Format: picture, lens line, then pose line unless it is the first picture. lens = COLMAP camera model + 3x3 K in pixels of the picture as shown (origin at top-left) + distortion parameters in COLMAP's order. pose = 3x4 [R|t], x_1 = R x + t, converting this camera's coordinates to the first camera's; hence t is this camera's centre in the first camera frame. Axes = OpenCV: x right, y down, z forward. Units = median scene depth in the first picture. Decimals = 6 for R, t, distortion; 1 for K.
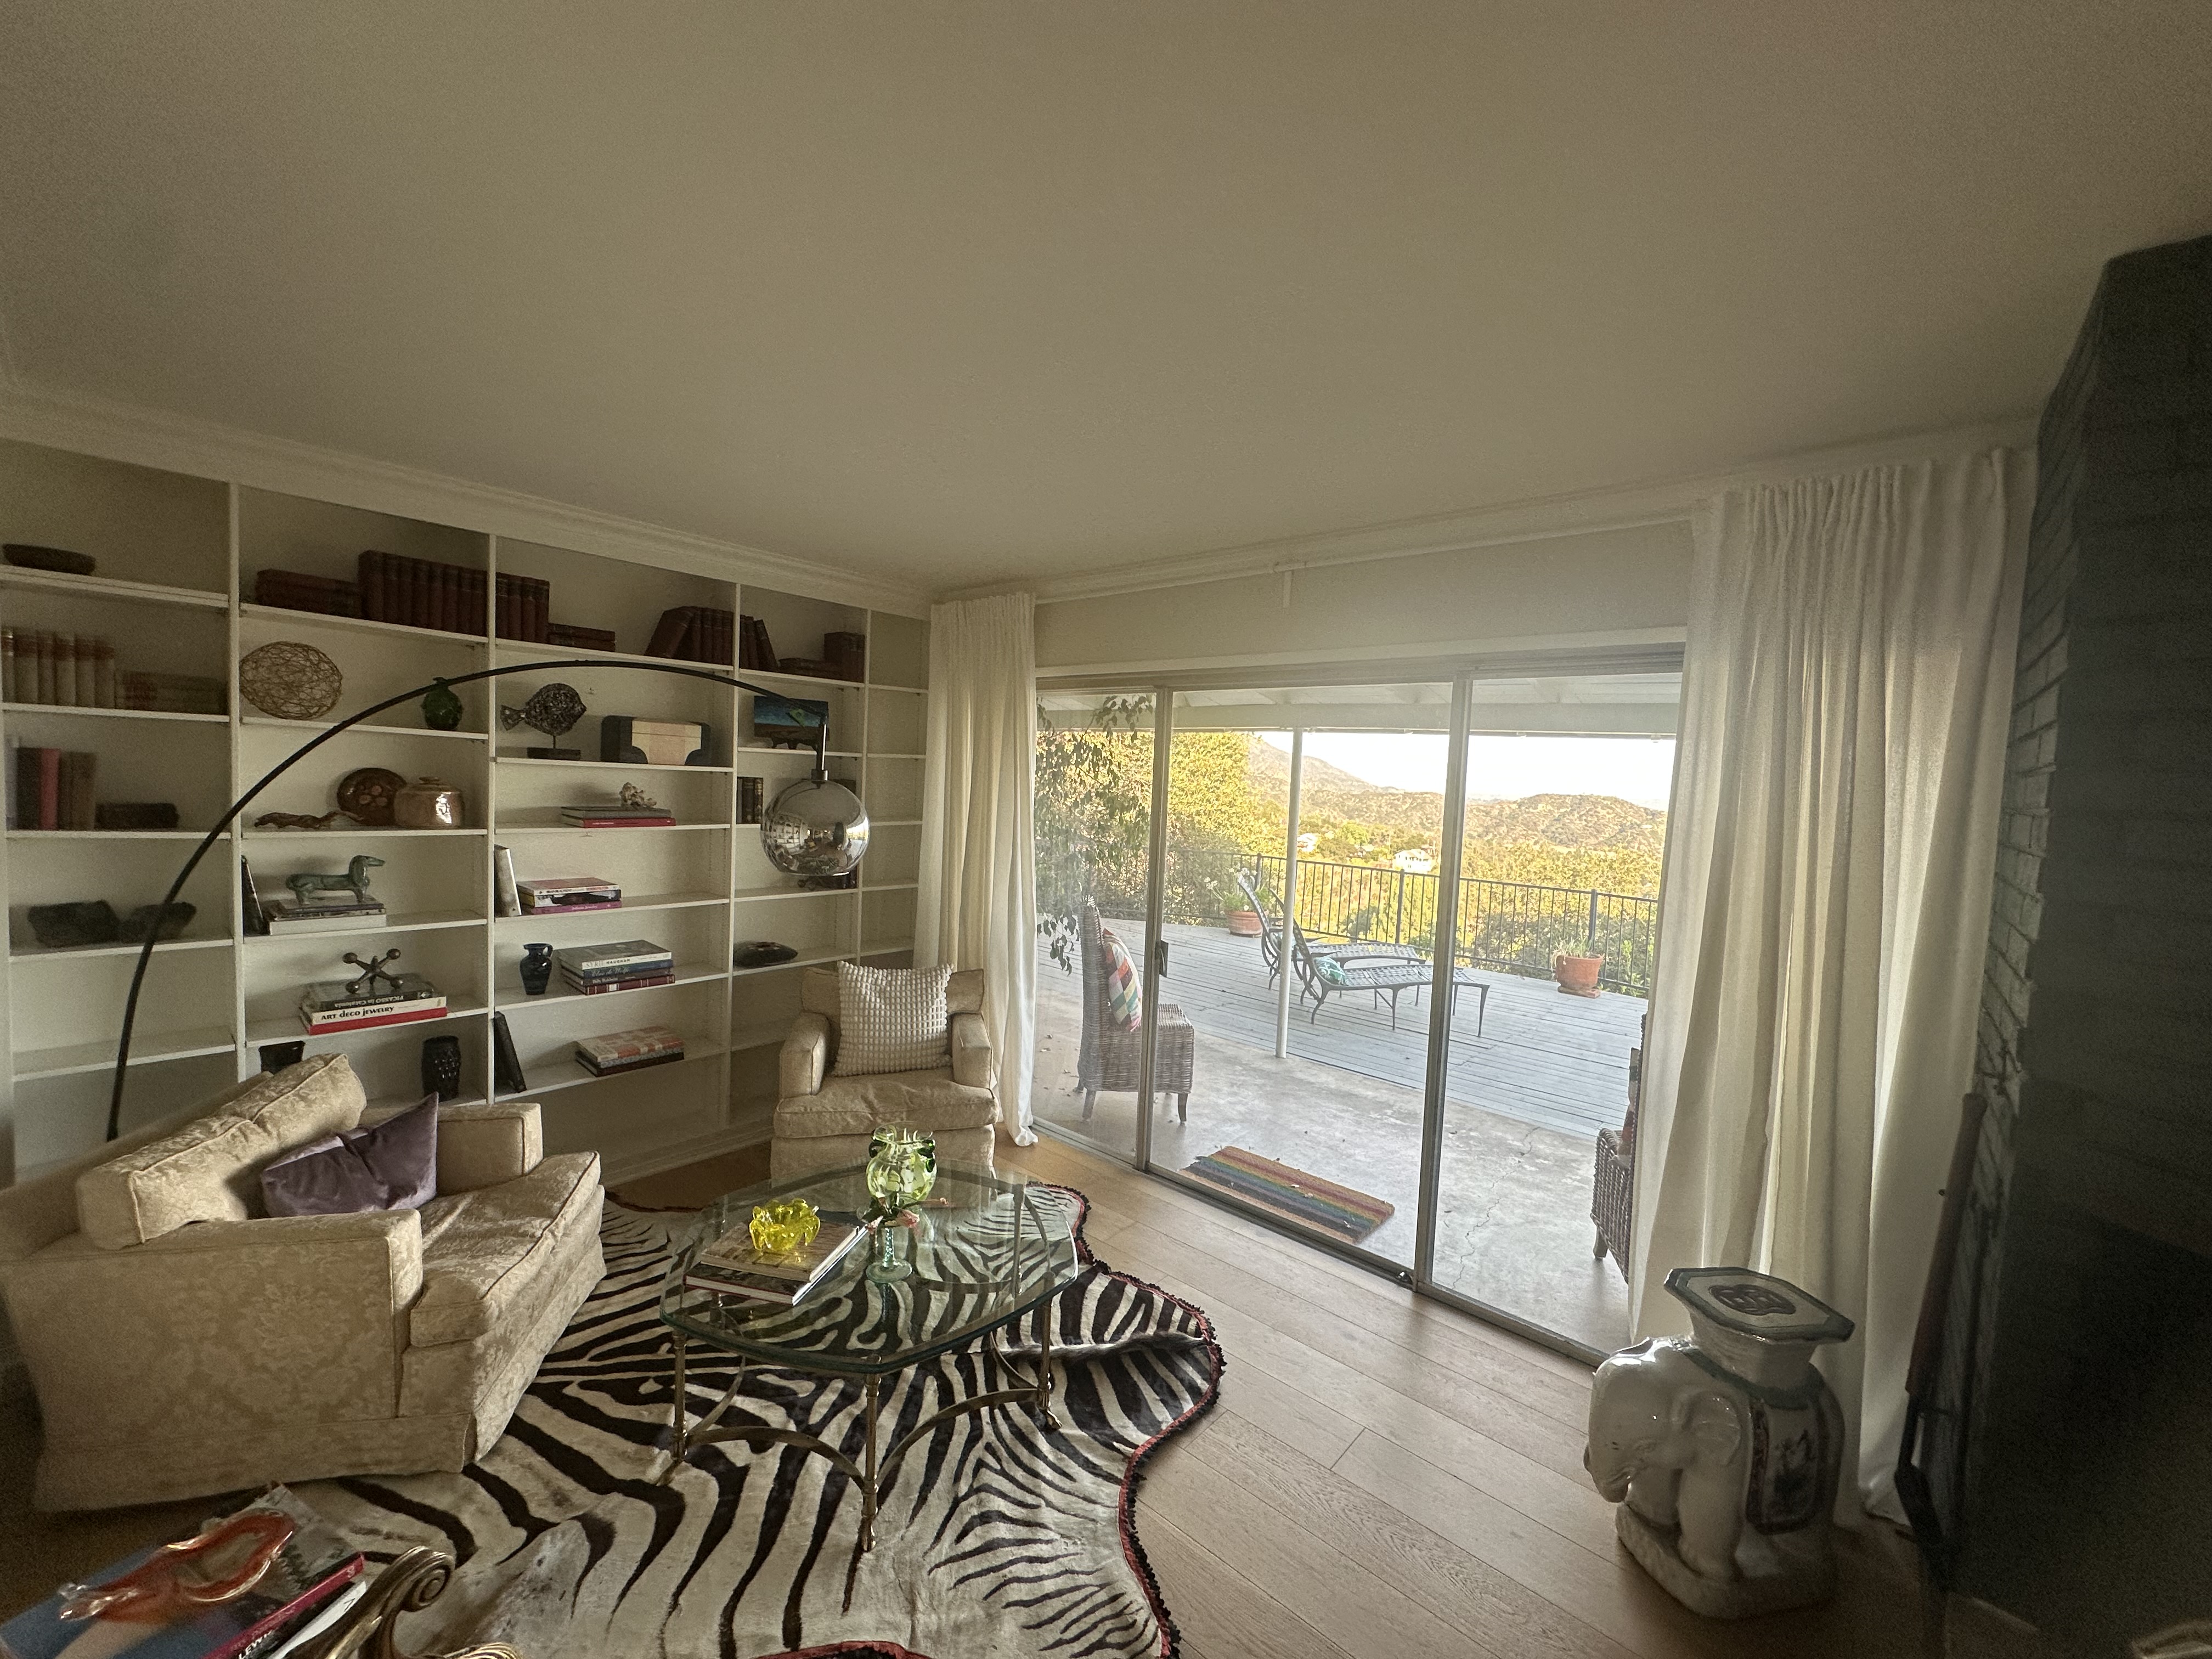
lens RADIAL K [[883.5, 0, 1103.7], [0, 883.5, 824.9], [0, 0, 1]] dist [-0.002467, 0.000676]
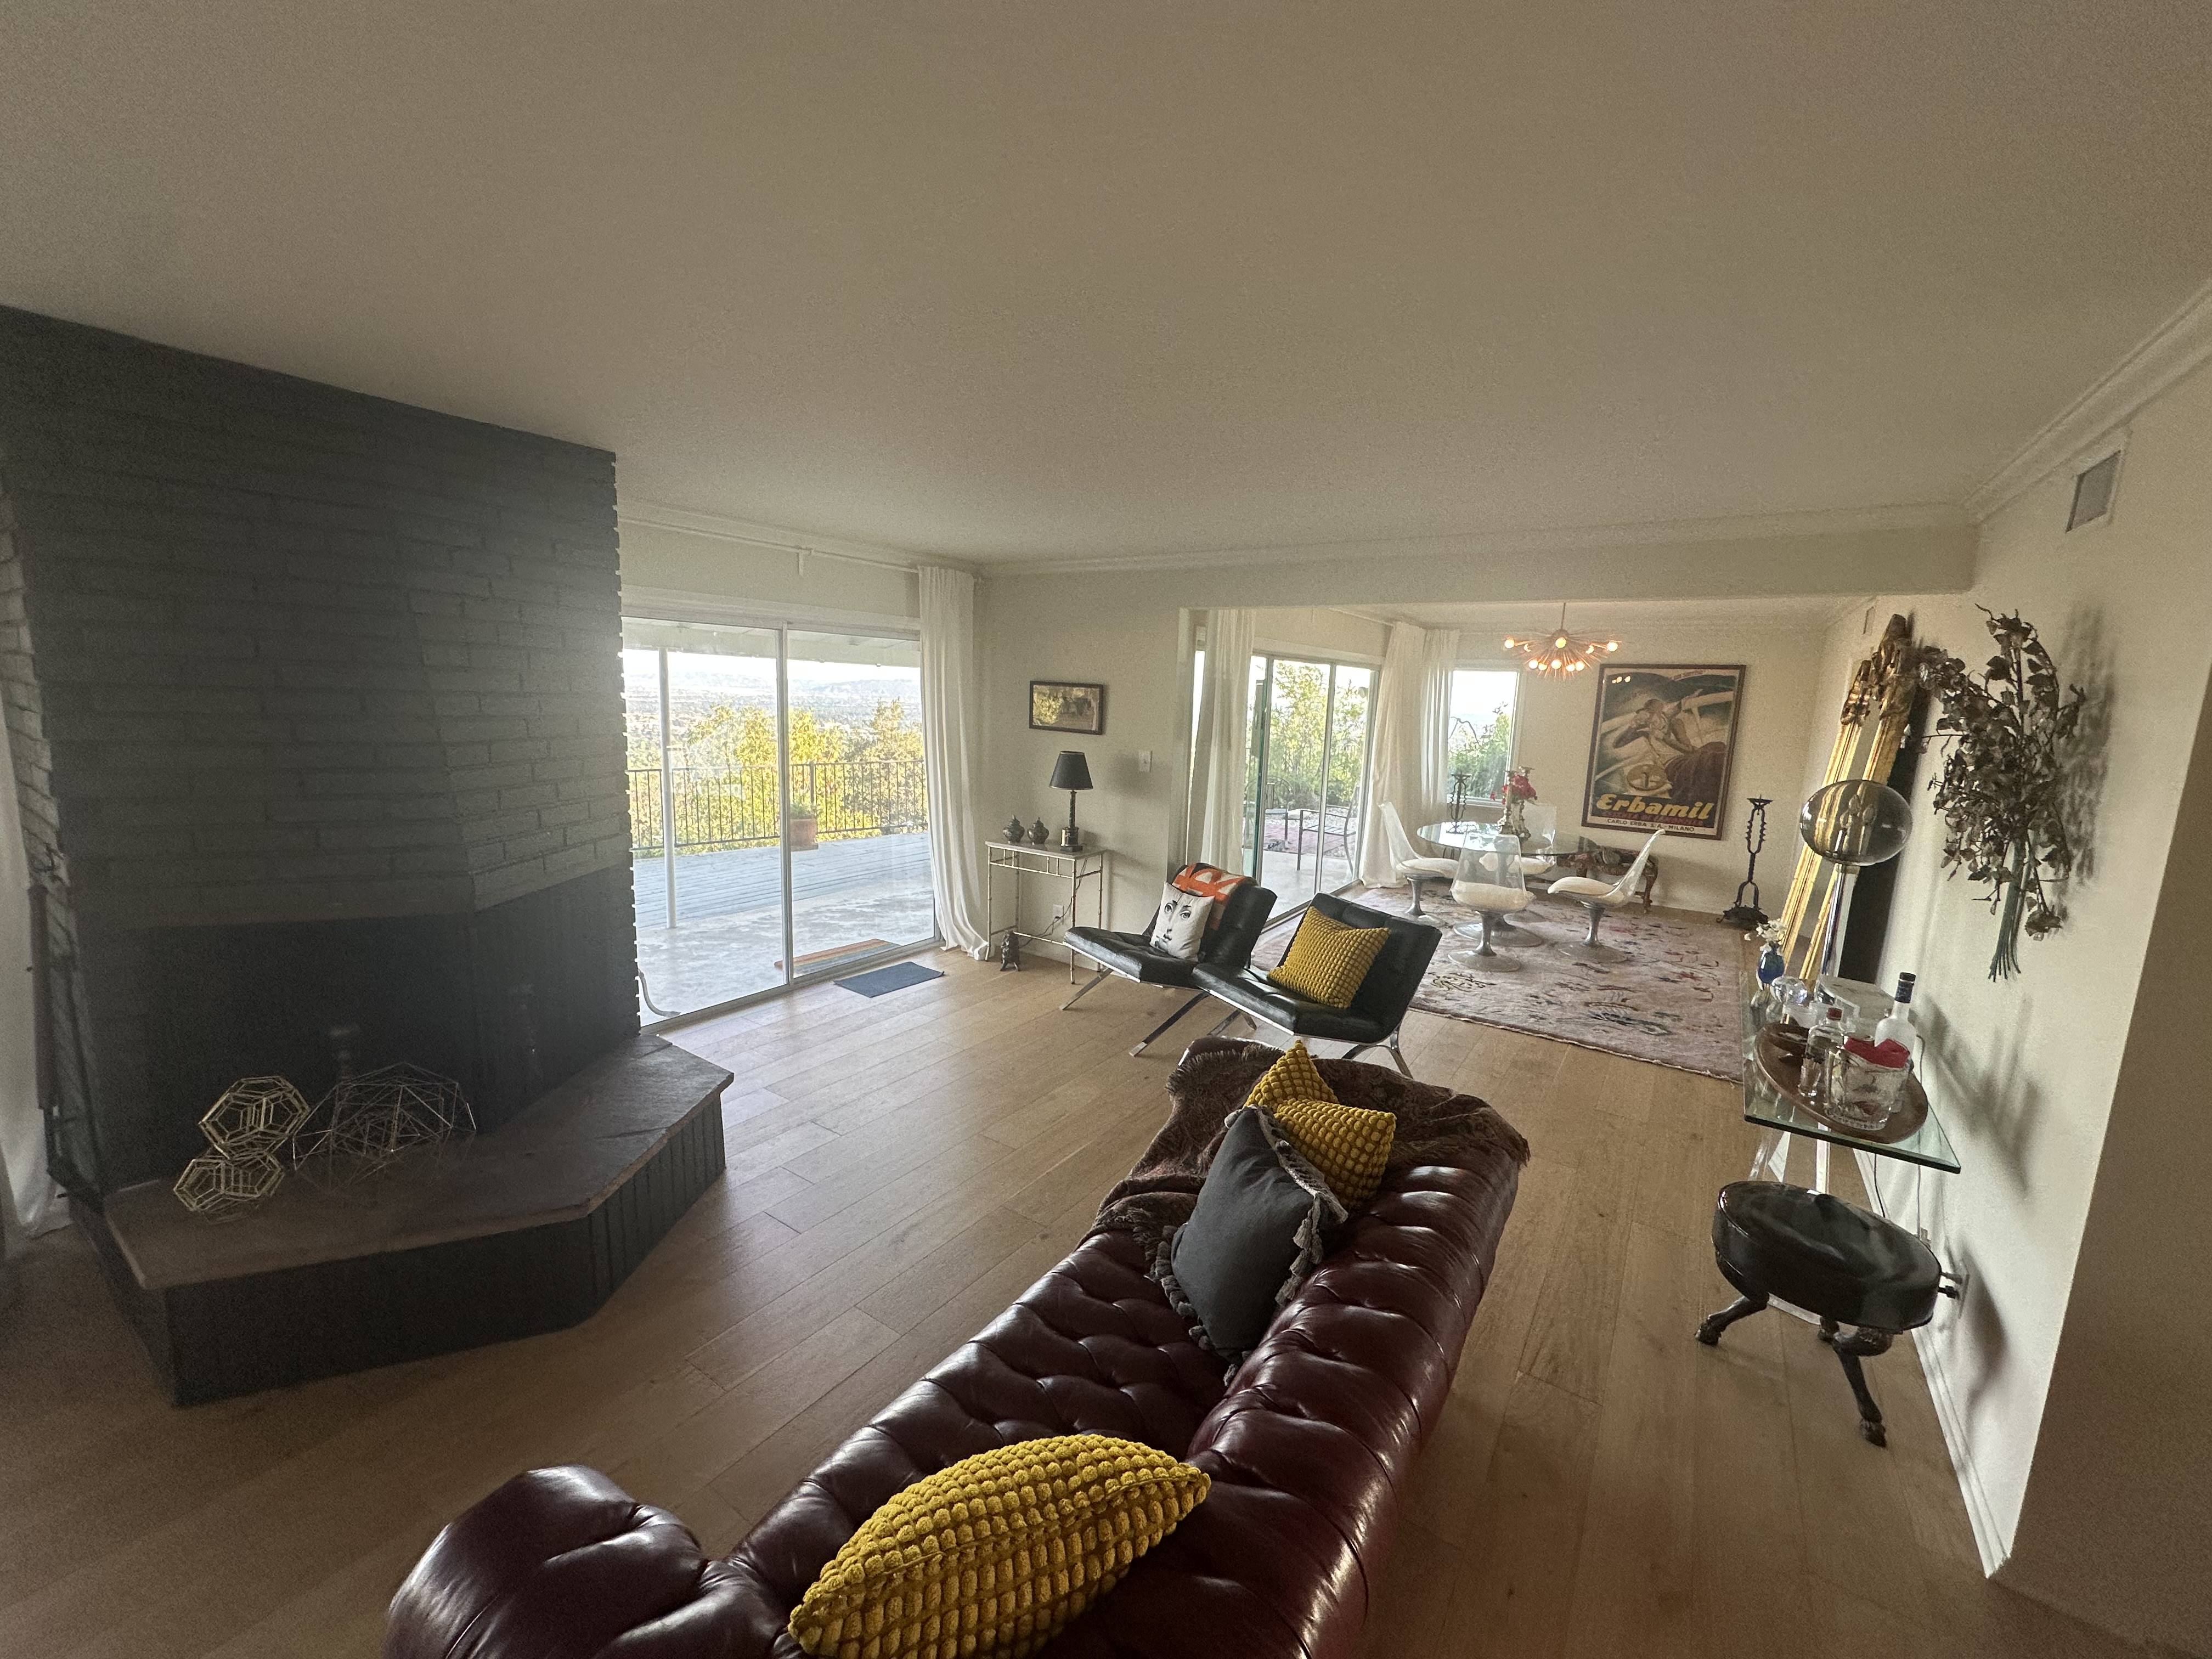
lens RADIAL K [[883.5, 0, 1108.2], [0, 883.5, 825.1], [0, 0, 1]] dist [-0.002467, 0.000676]
pose [[-0.121028, -0.202200, 0.971837, -0.278297], [0.015559, 0.978527, 0.205529, -0.025300], [-0.992527, 0.039996, -0.115283, -0.265833]]
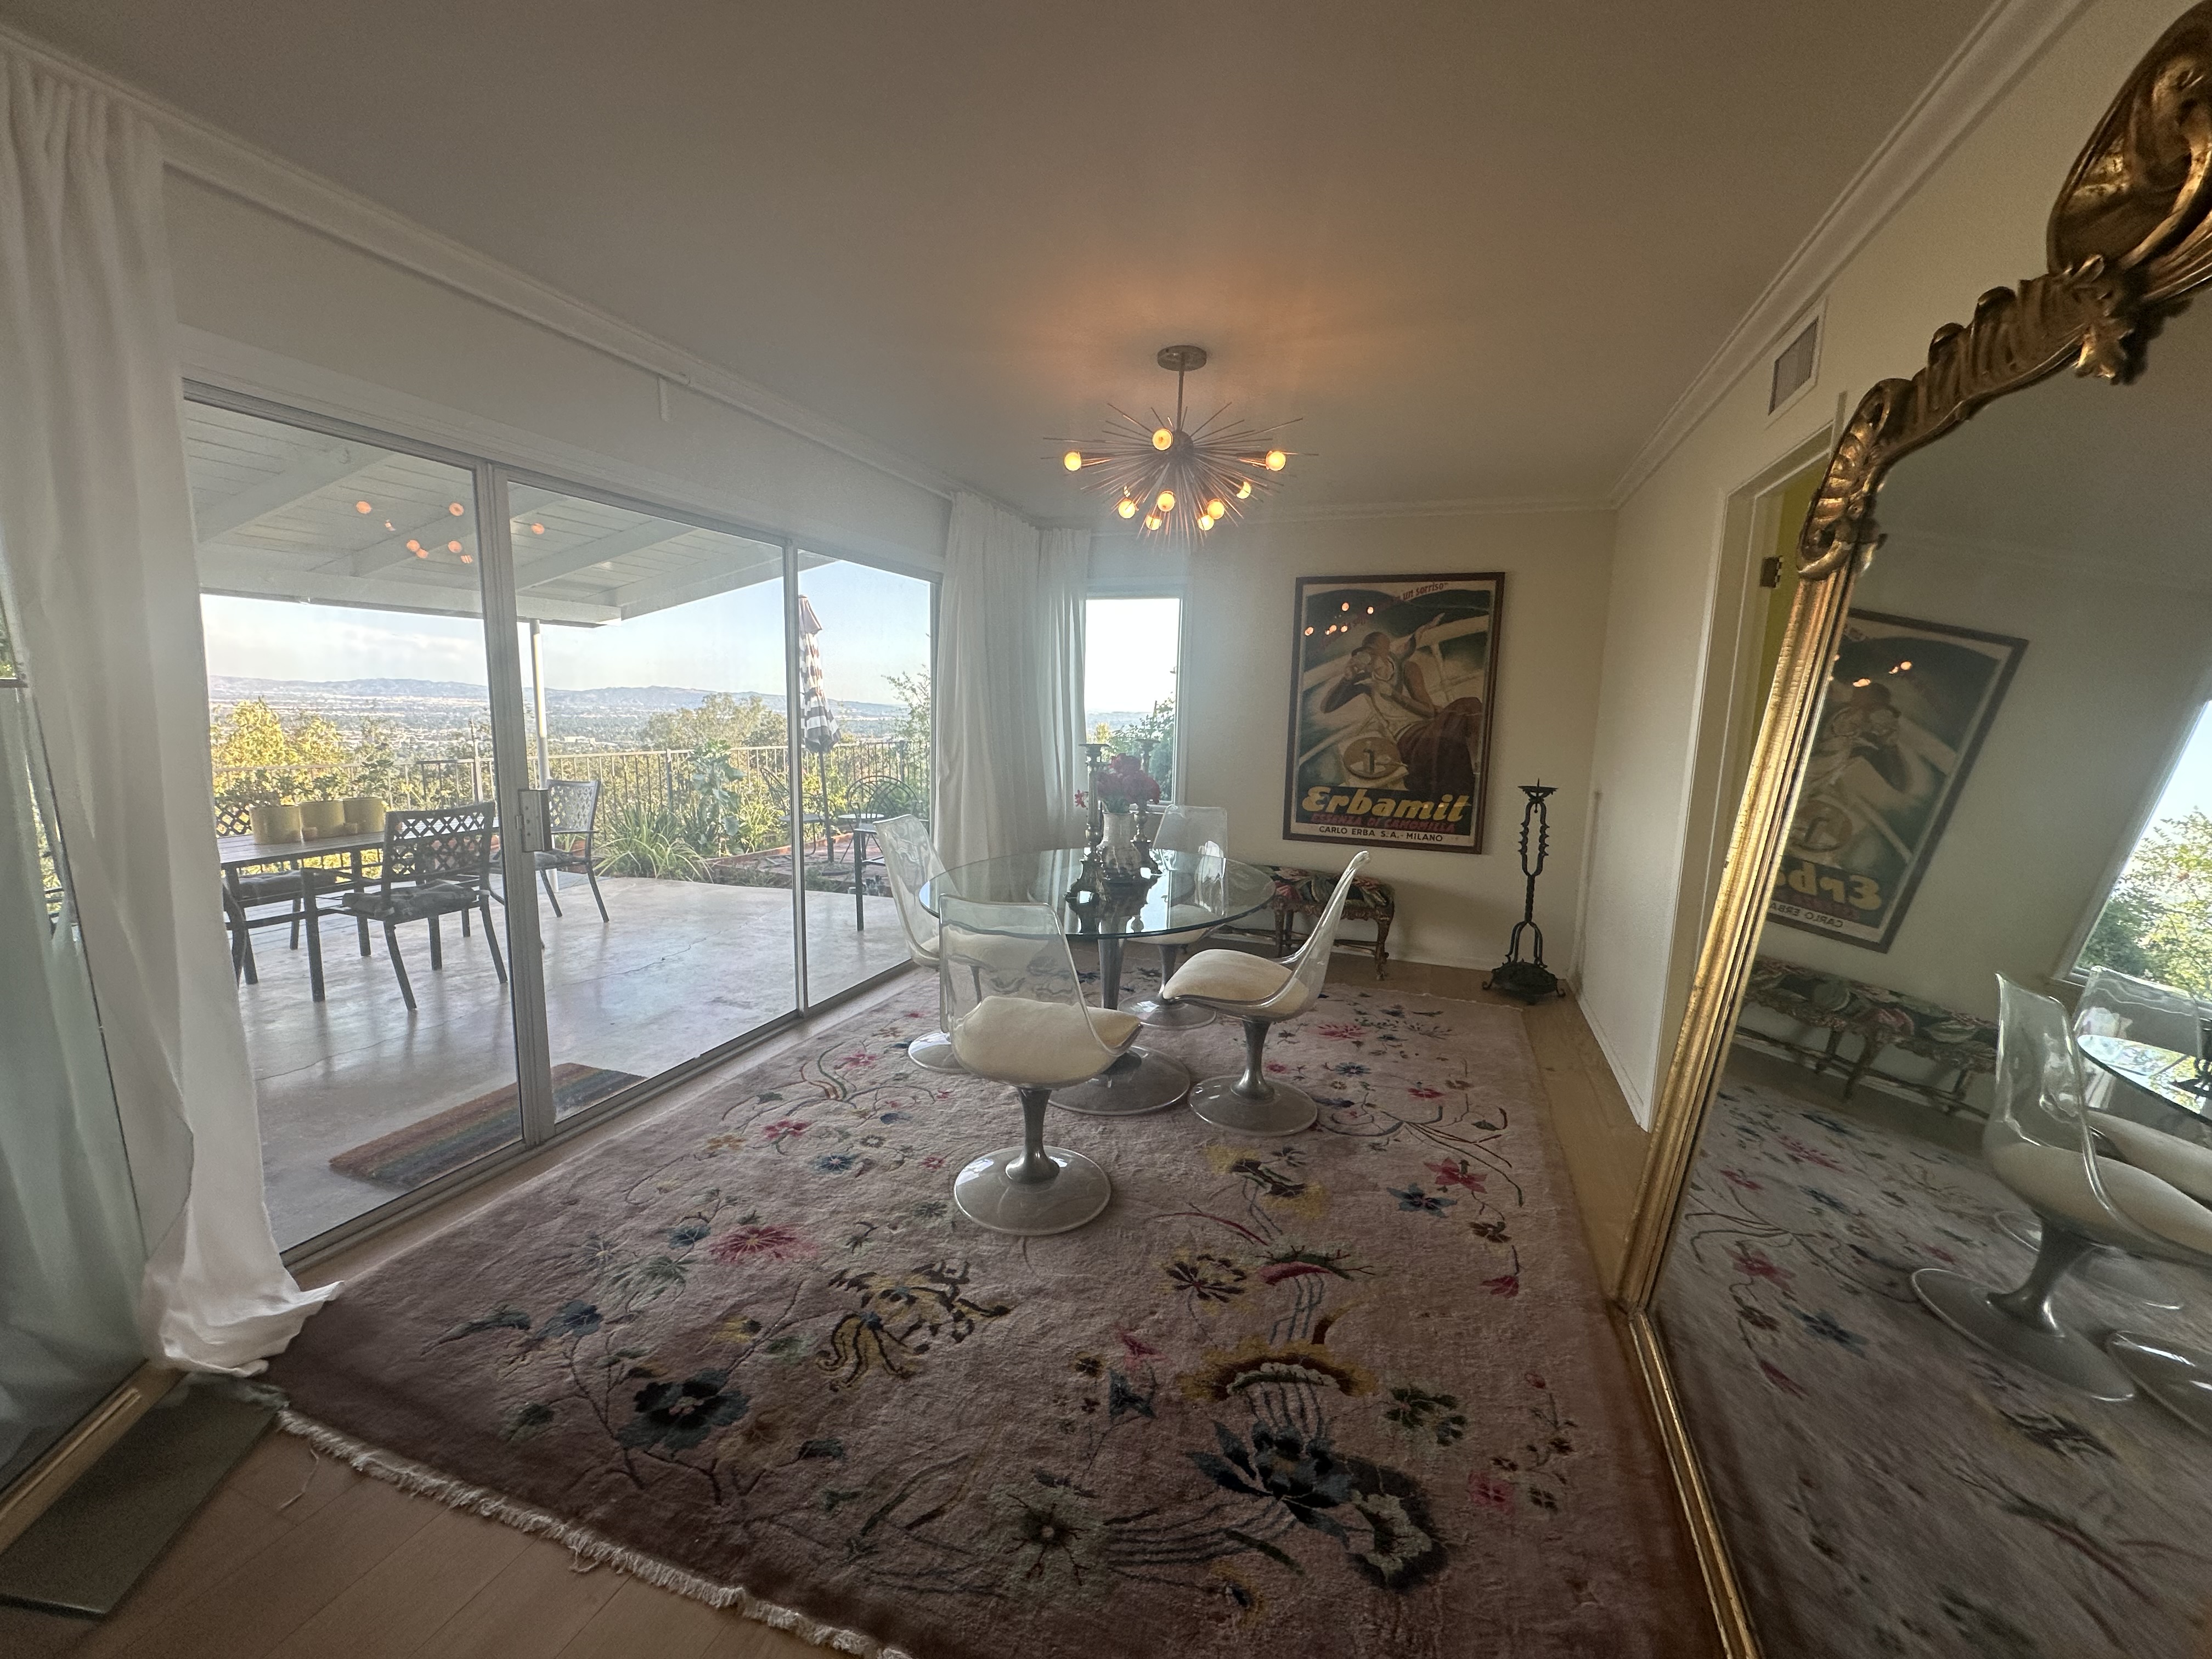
lens RADIAL K [[883.5, 0, 1114.4], [0, 883.5, 823.9], [0, 0, 1]] dist [-0.002467, 0.000676]
pose [[-0.361862, -0.184230, 0.913846, 0.665292], [0.009968, 0.979457, 0.201404, 0.165920], [-0.932178, 0.081990, -0.352592, -1.052199]]
